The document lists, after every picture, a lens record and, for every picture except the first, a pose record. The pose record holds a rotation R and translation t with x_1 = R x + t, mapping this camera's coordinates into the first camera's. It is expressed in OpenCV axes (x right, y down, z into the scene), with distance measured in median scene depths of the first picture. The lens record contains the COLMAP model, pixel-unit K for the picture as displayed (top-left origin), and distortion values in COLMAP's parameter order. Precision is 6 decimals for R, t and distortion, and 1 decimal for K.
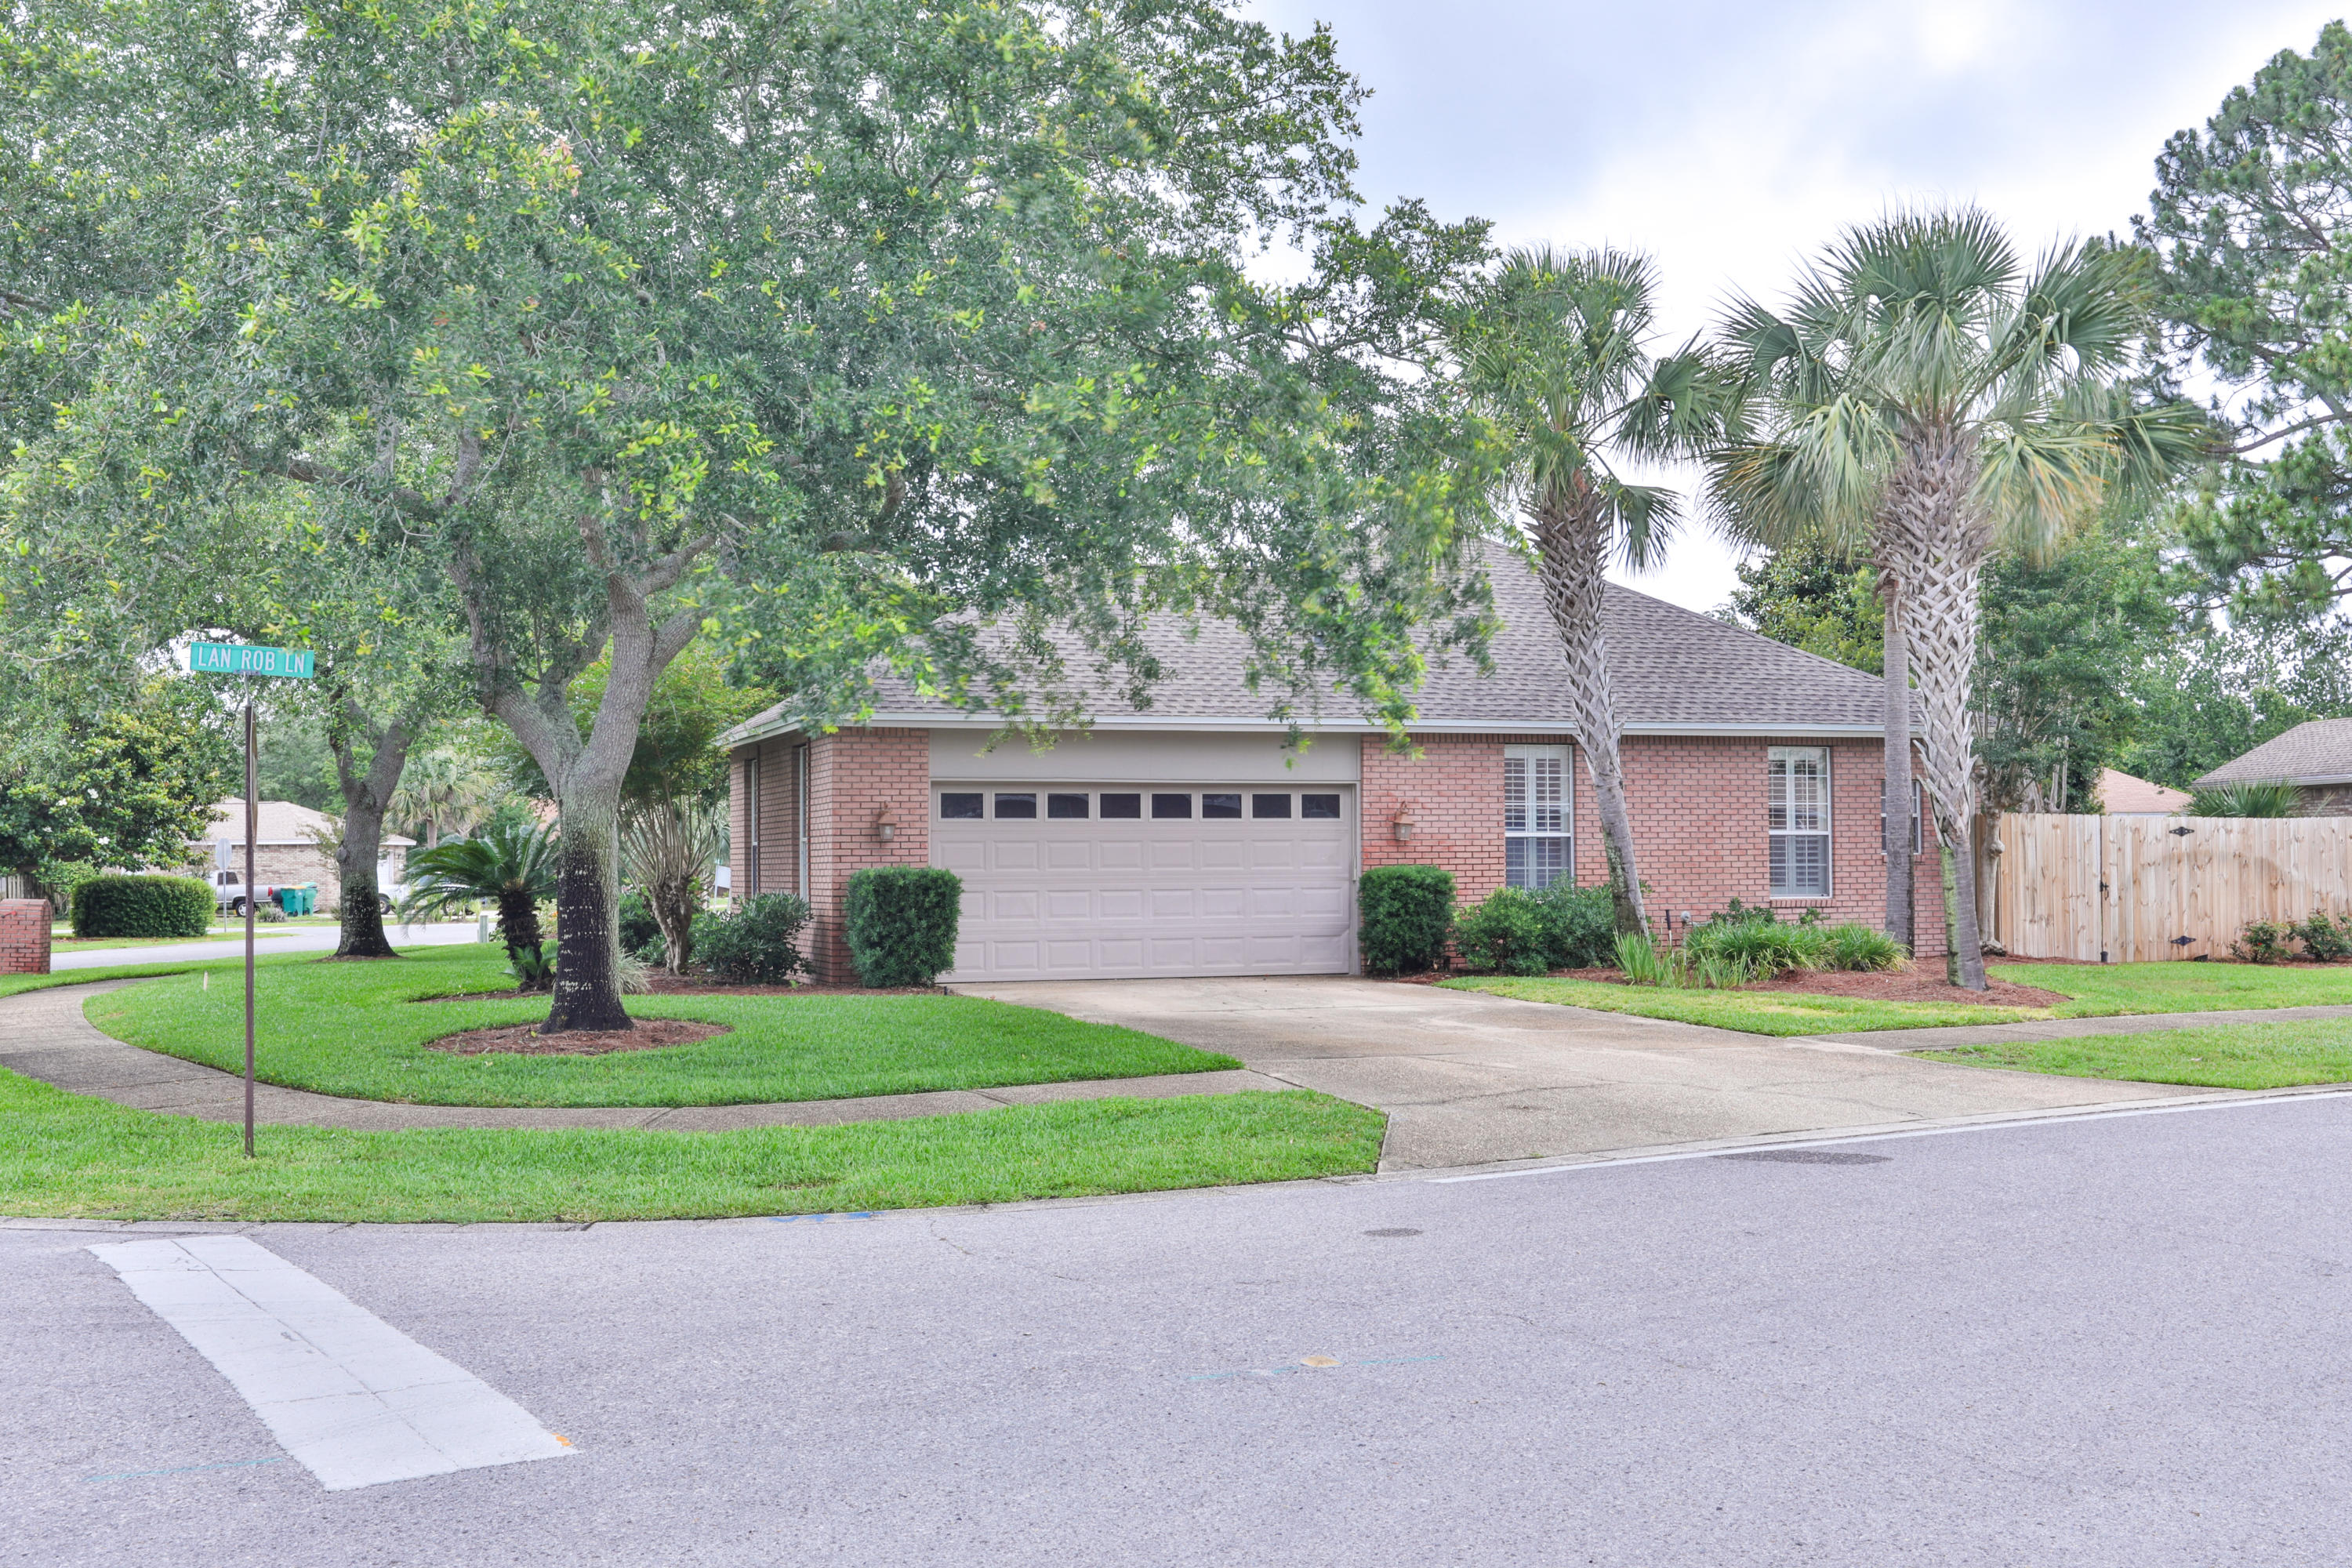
lens RADIAL K [[2356.6, 0, 1177.3], [0, 2356.6, 785.8], [0, 0, 1]] dist [0.021204, 0.000000]
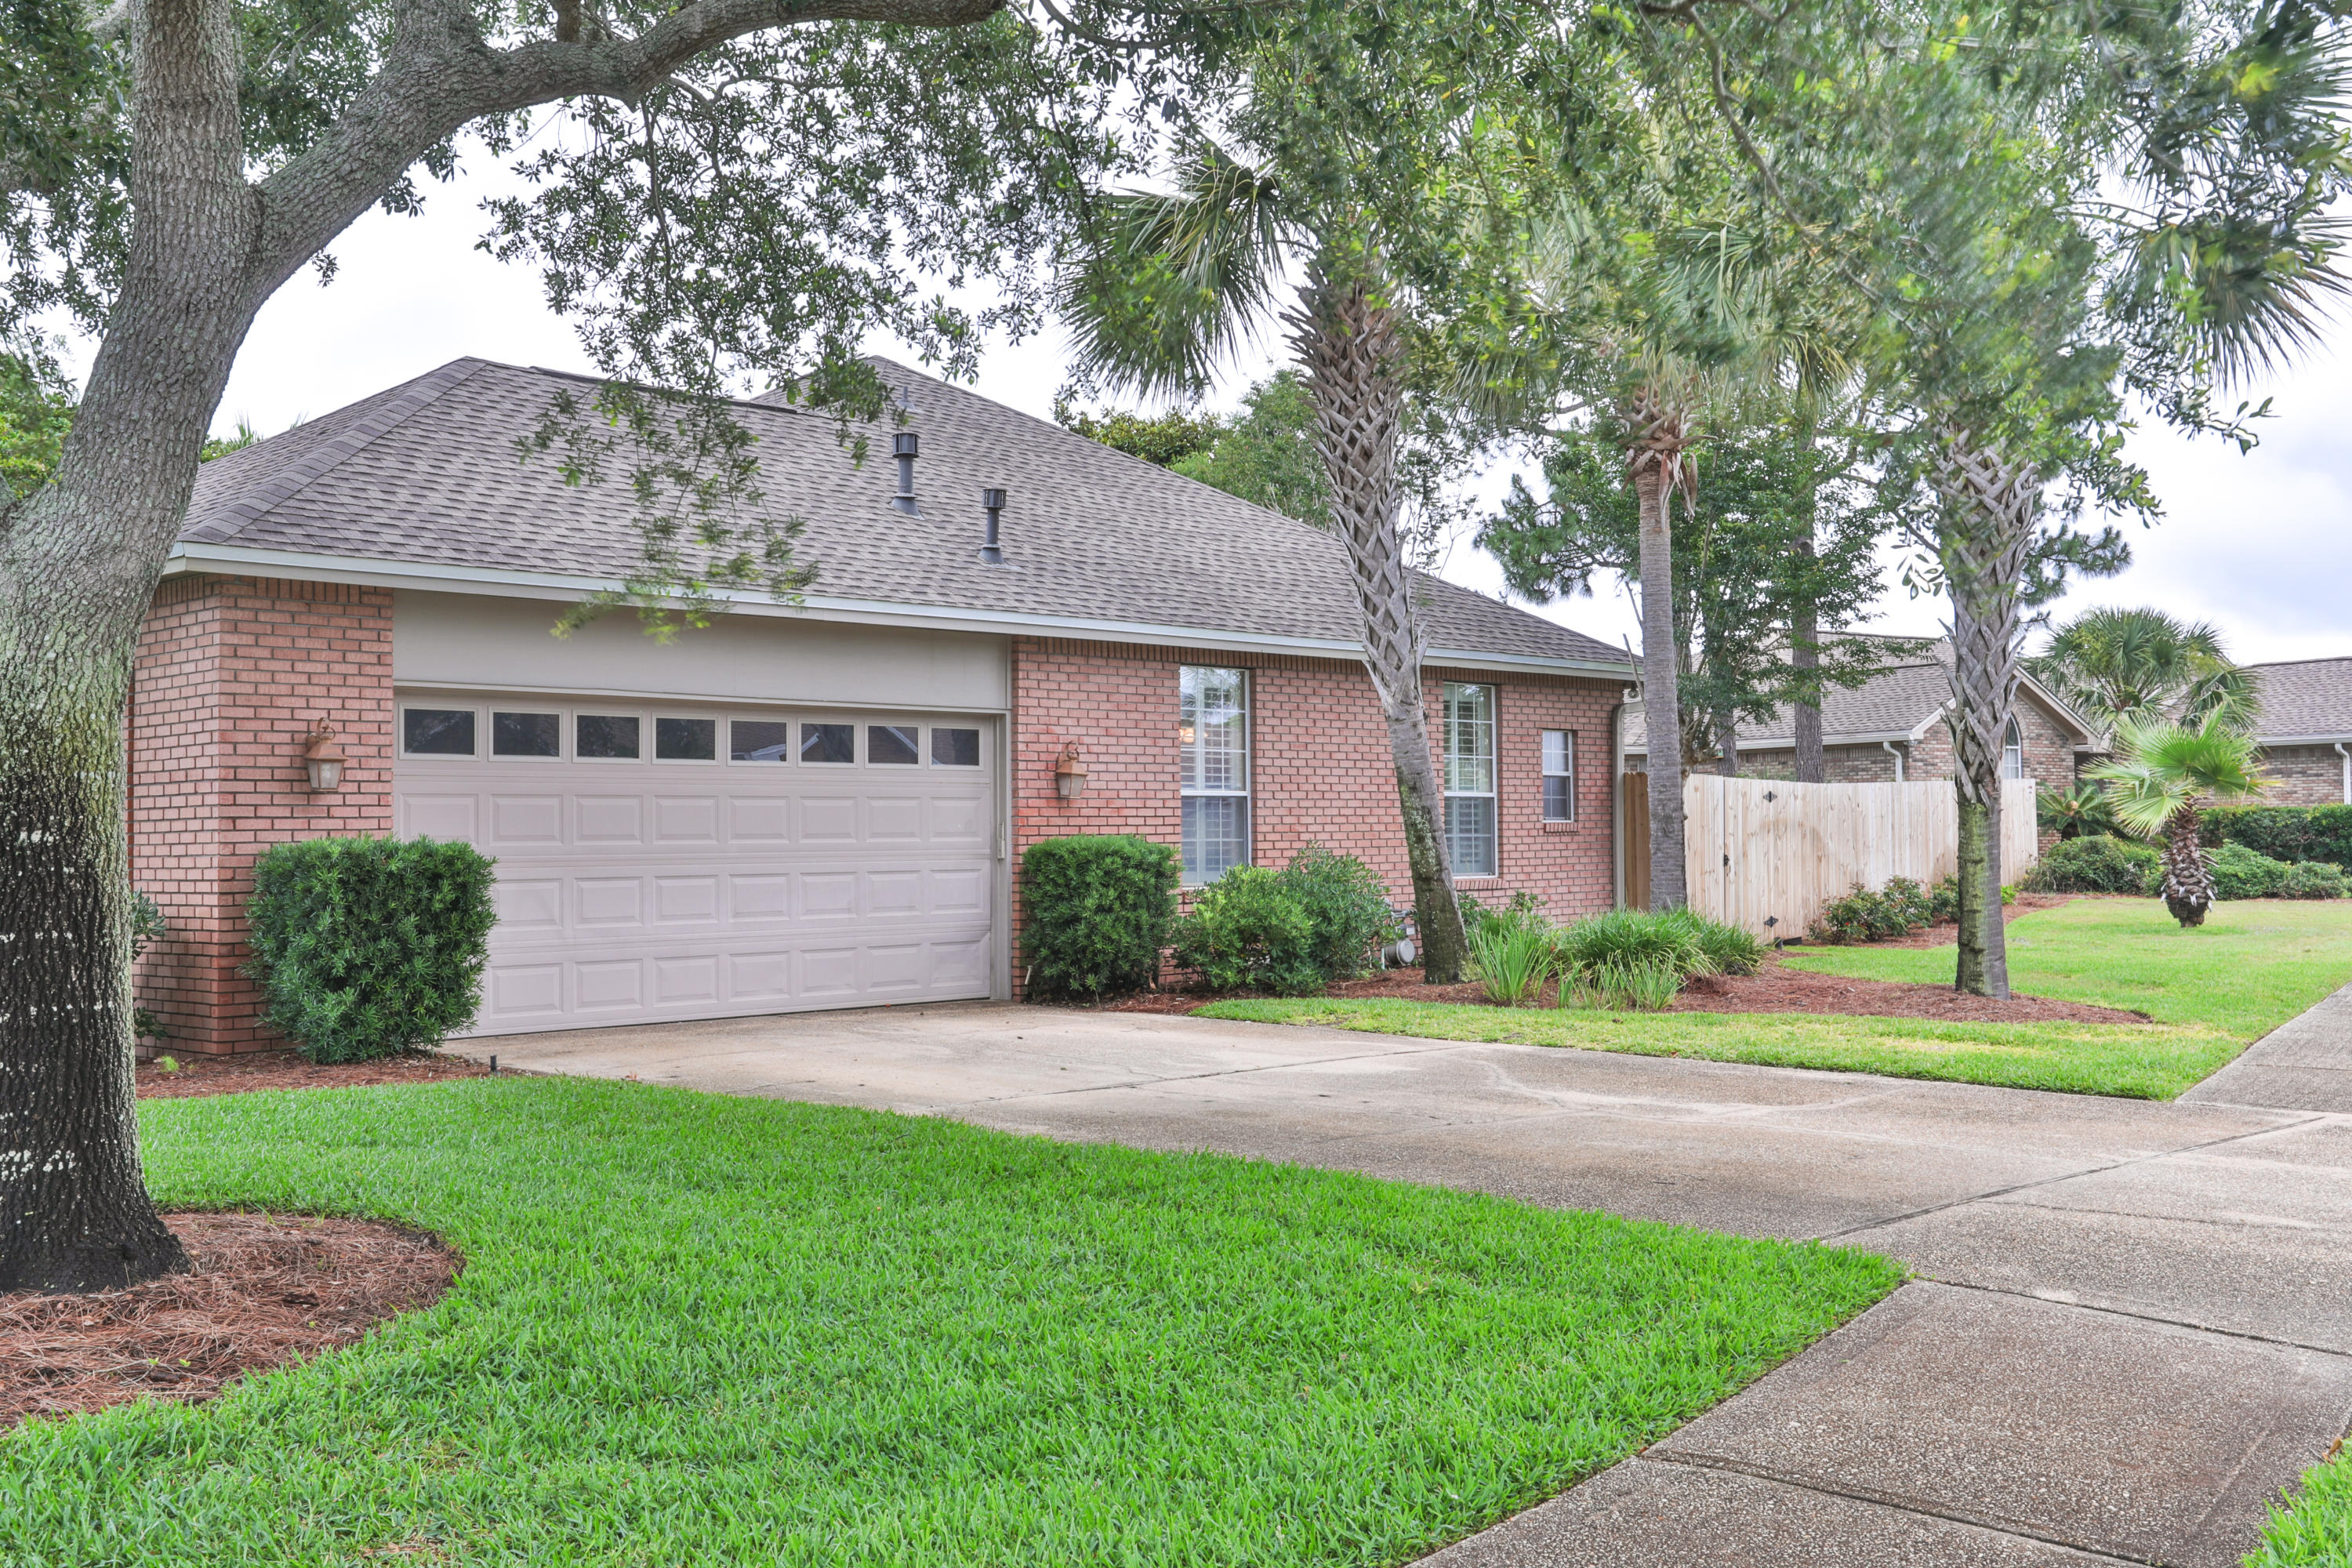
lens RADIAL K [[2230.7, 0, 1174.0], [0, 2230.7, 785.5], [0, 0, 1]] dist [-0.004636, 0.000000]
pose [[0.892860, 0.007594, 0.450270, -0.175475], [-0.009588, 0.999952, 0.002147, 0.018618], [-0.450232, -0.006234, 0.892890, 0.435643]]
